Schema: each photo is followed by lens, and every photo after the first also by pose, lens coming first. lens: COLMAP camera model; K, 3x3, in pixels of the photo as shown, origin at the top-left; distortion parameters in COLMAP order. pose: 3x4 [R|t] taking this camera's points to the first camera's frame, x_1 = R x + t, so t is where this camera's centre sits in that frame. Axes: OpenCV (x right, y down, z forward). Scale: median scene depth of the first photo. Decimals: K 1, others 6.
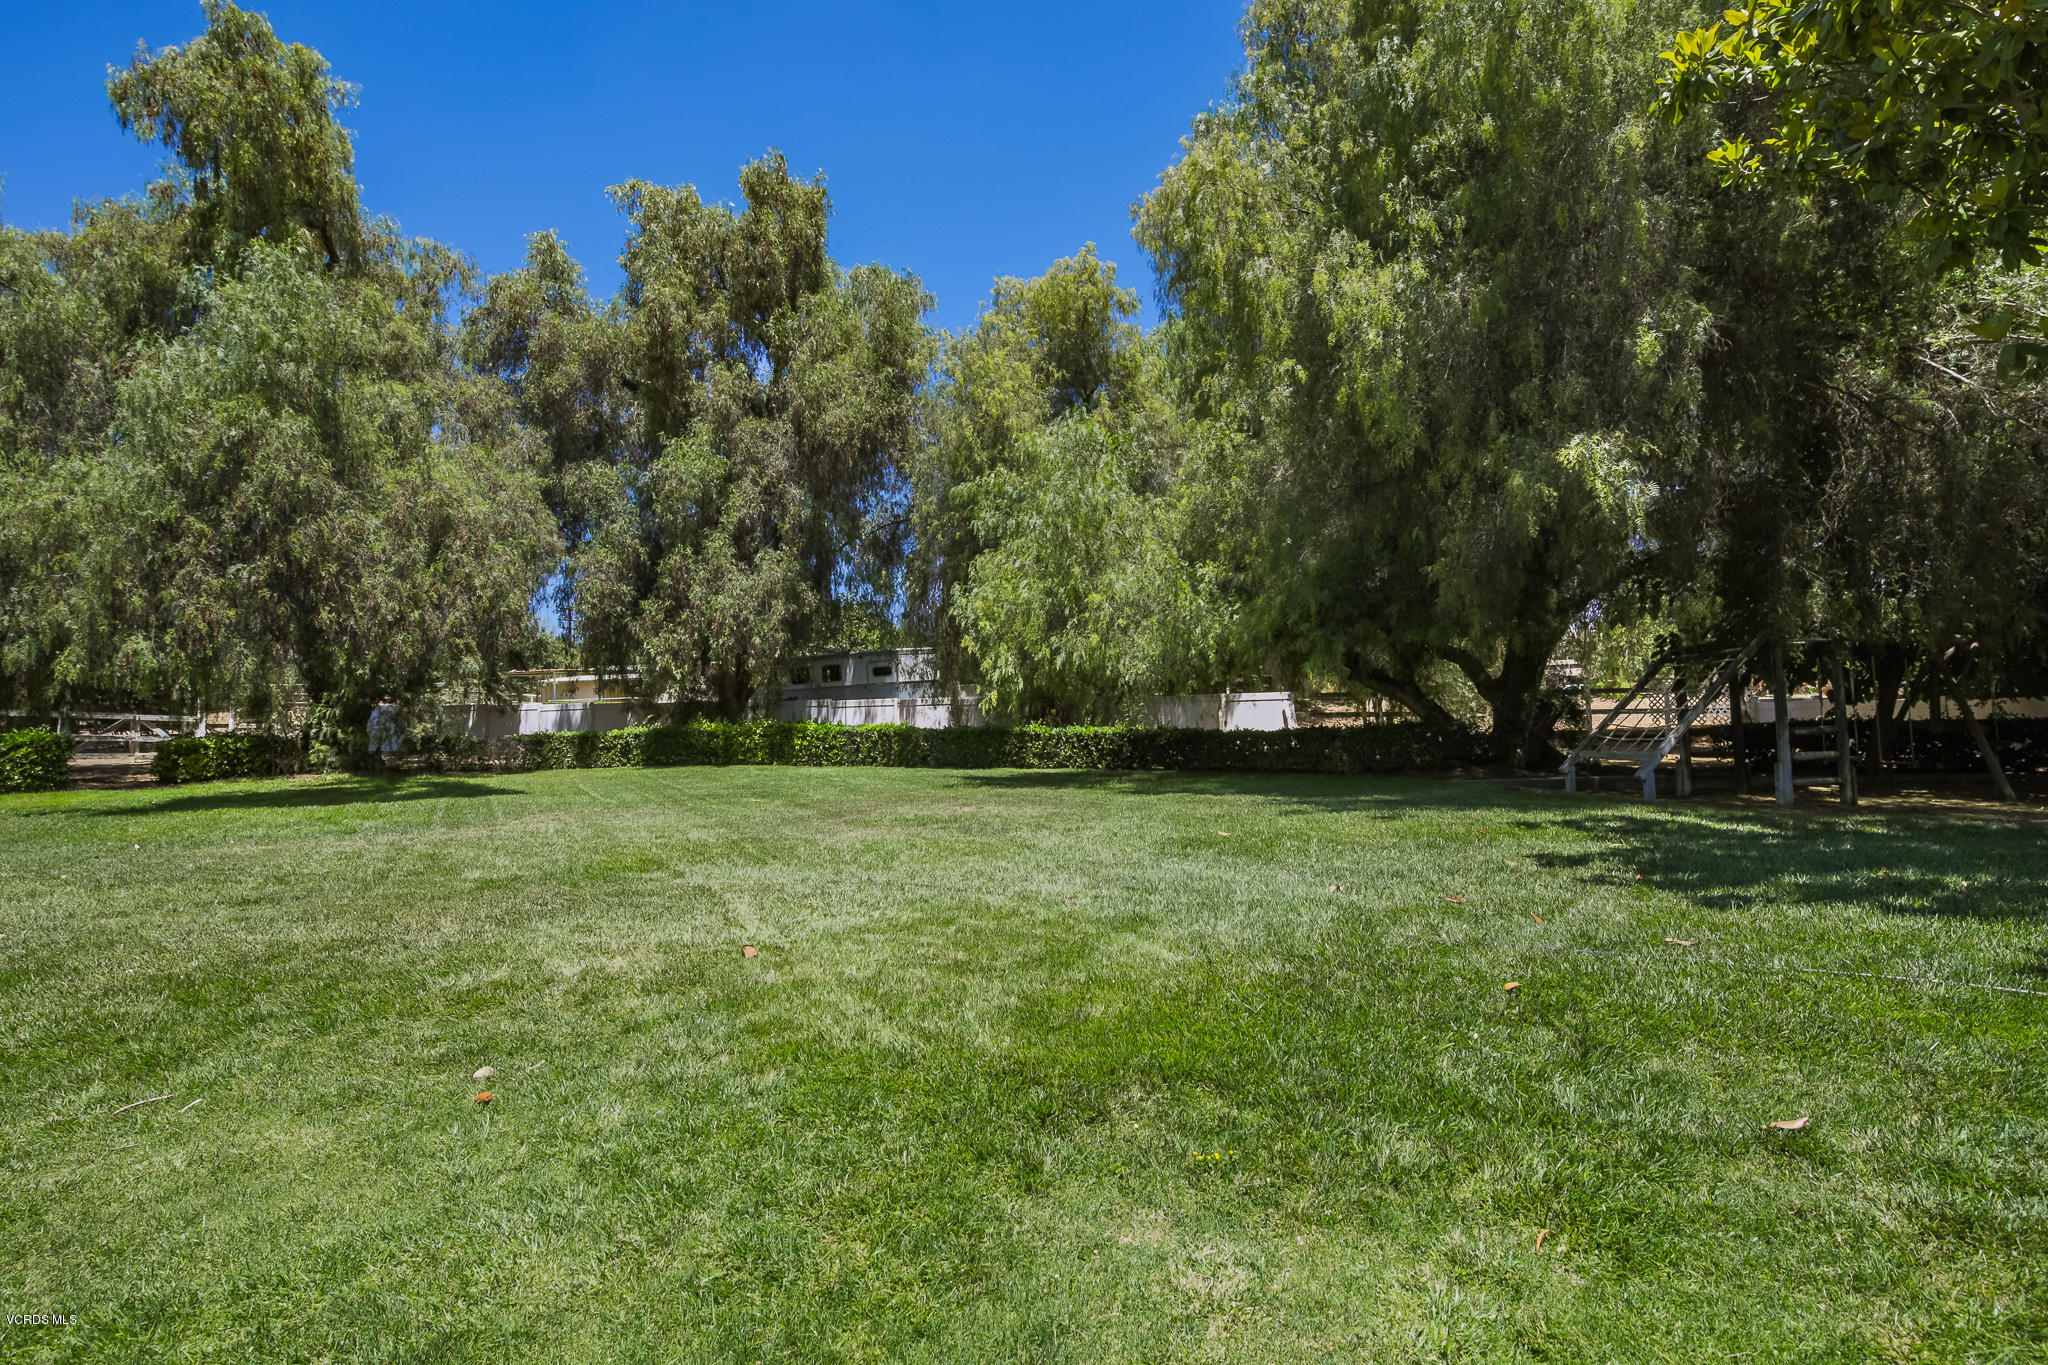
lens RADIAL K [[931.7, 0, 1021.2], [0, 931.7, 672.1], [0, 0, 1]] dist [-0.016128, -0.000674]
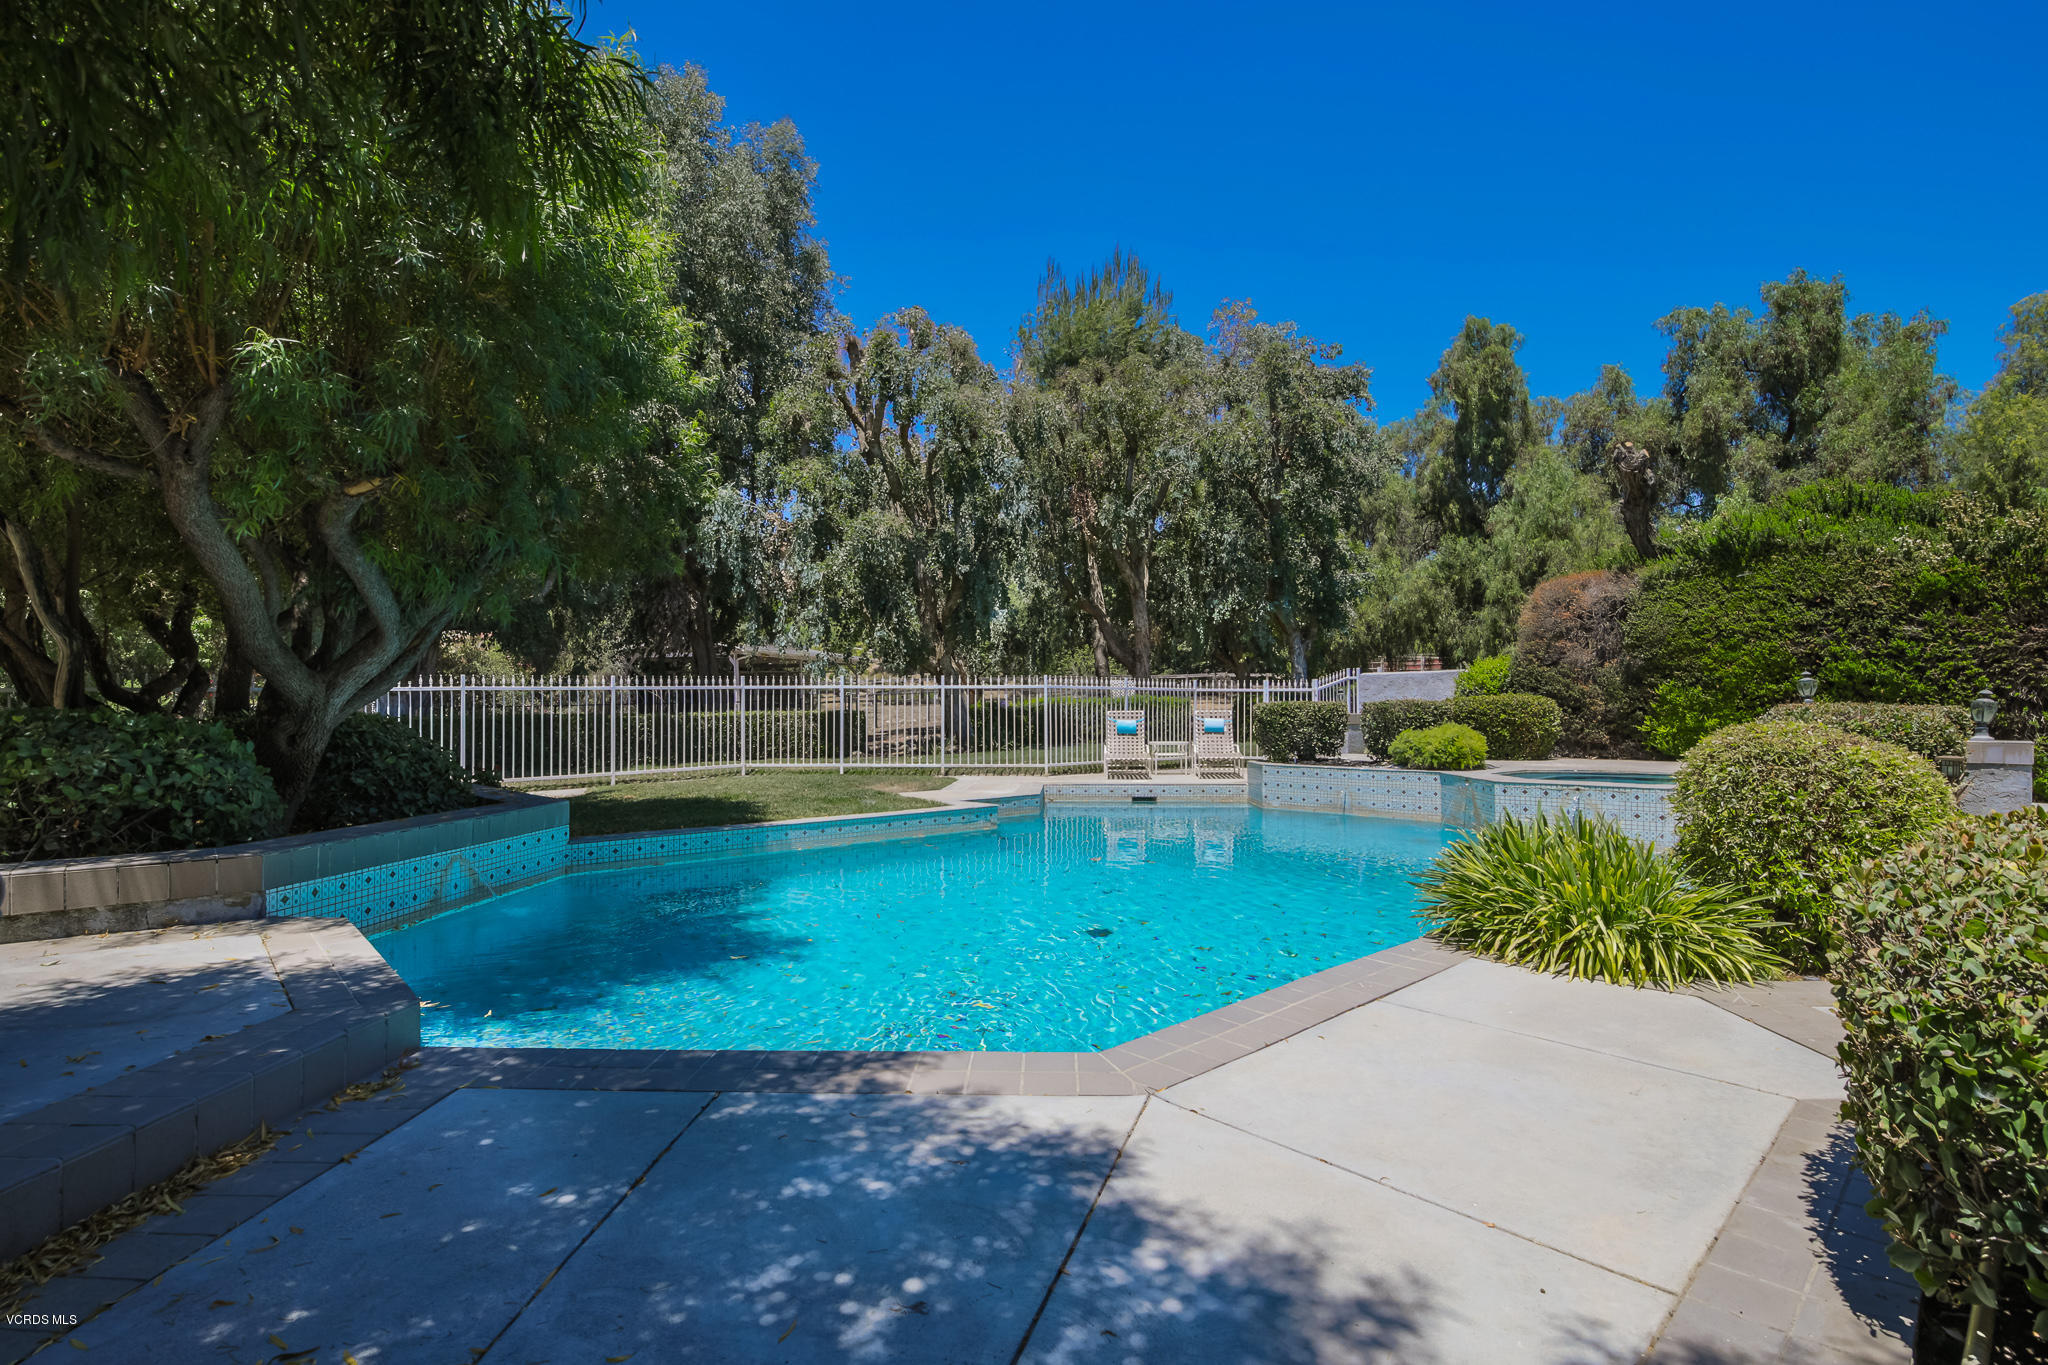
lens RADIAL K [[931.7, 0, 1040.0], [0, 931.7, 682.7], [0, 0, 1]] dist [-0.016128, -0.000674]
pose [[0.637690, 0.010303, -0.770224, 0.080036], [0.027084, 0.998992, 0.035787, -0.030270], [0.769816, -0.043682, 0.636769, -0.825188]]
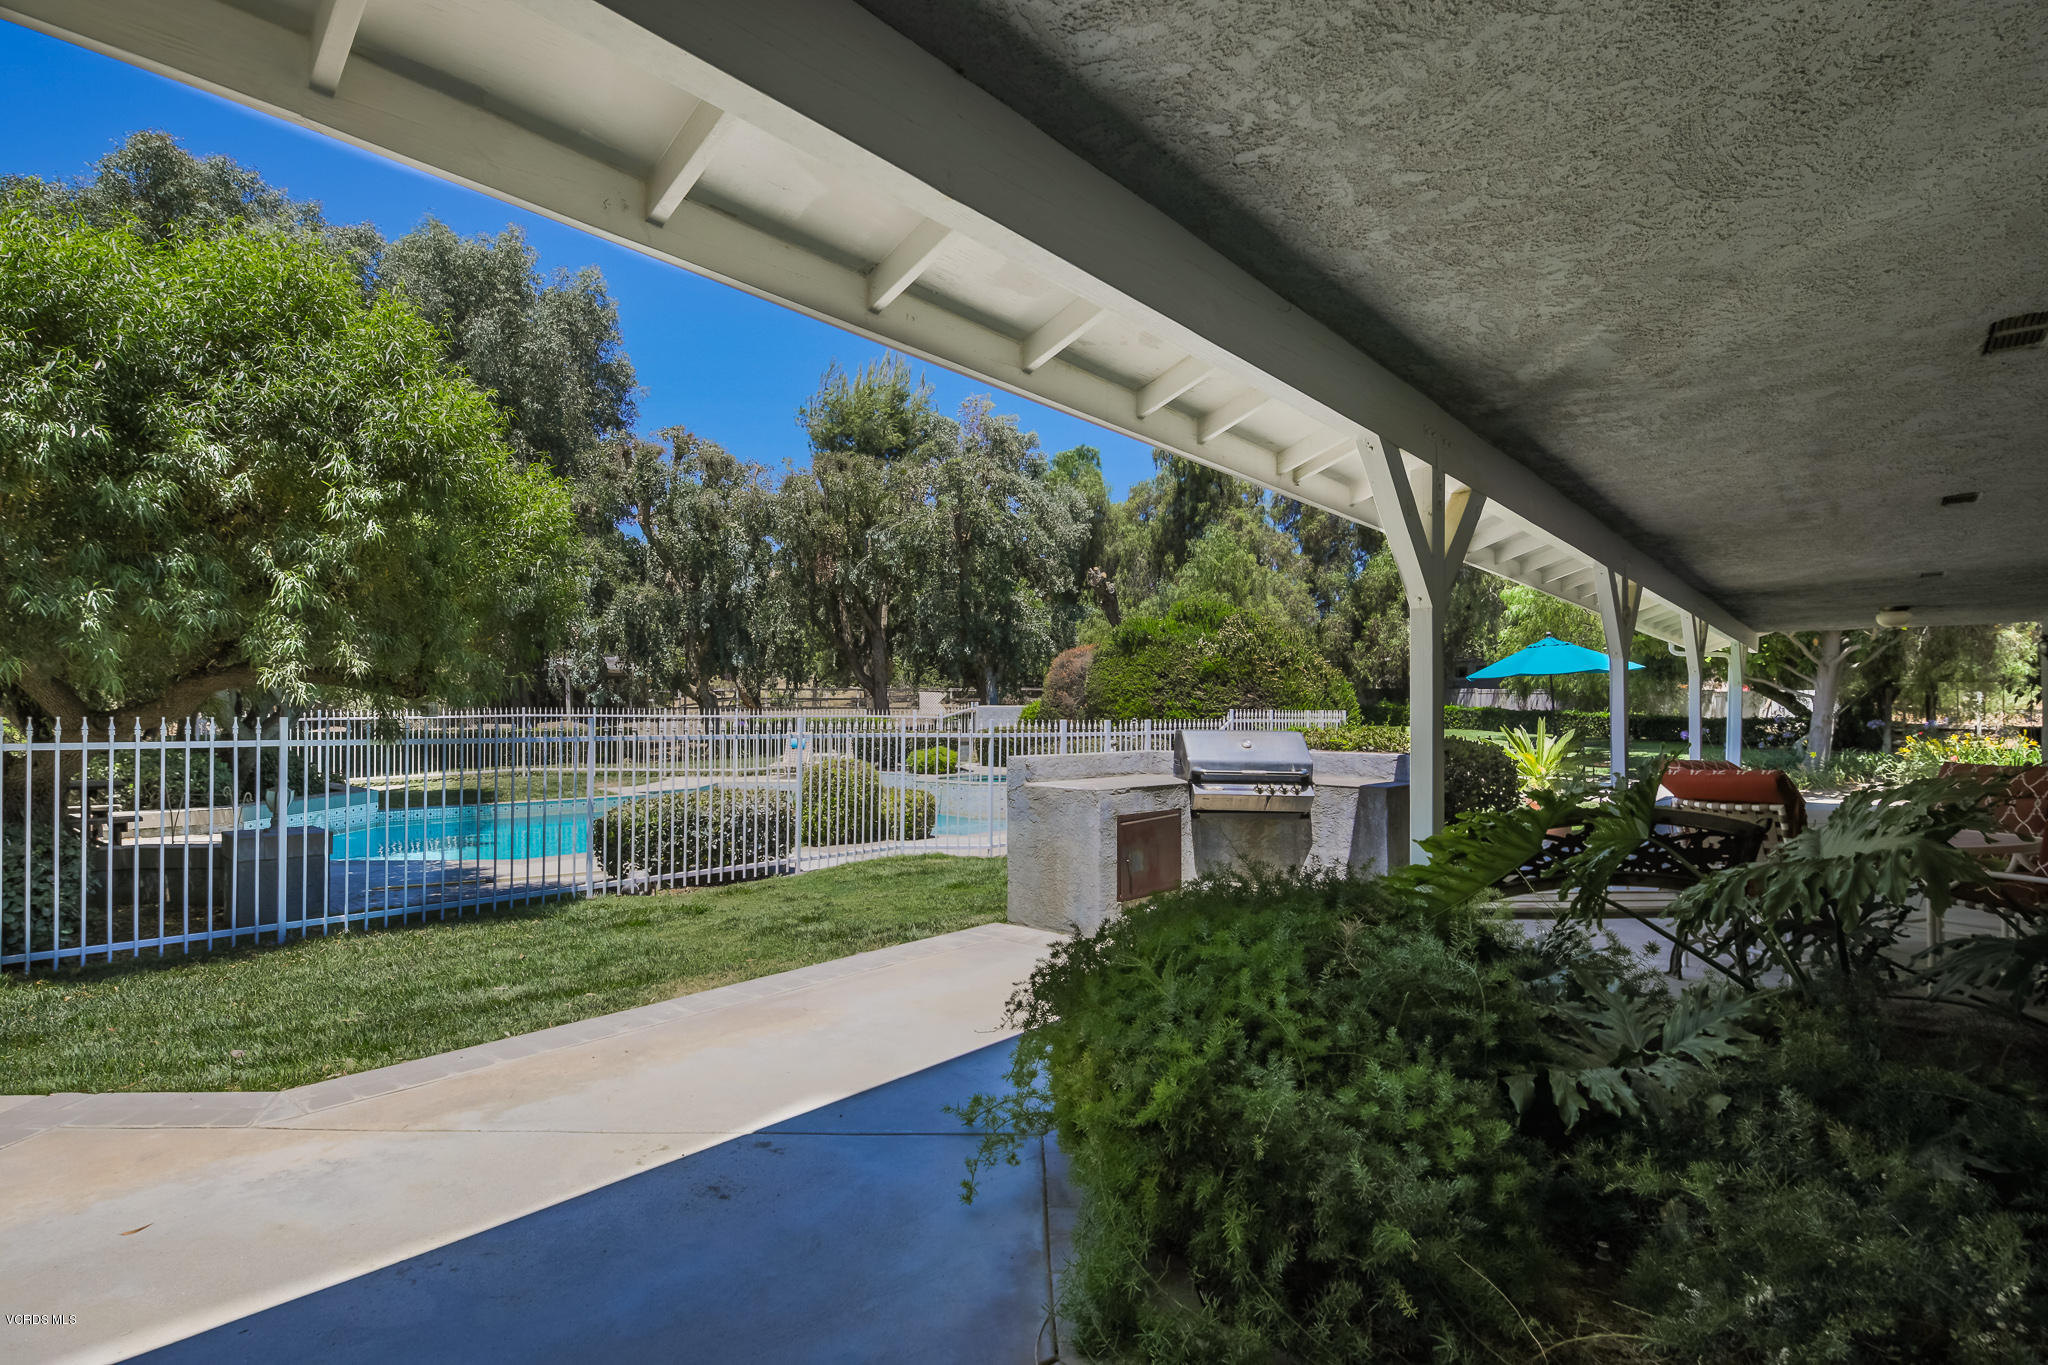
lens RADIAL K [[931.7, 0, 1015.9], [0, 931.7, 690.6], [0, 0, 1]] dist [-0.016128, -0.000674]
pose [[0.709492, 0.023047, -0.704336, 0.457659], [0.014145, 0.998798, 0.046931, -0.071004], [0.704571, -0.043260, 0.708313, -0.883634]]
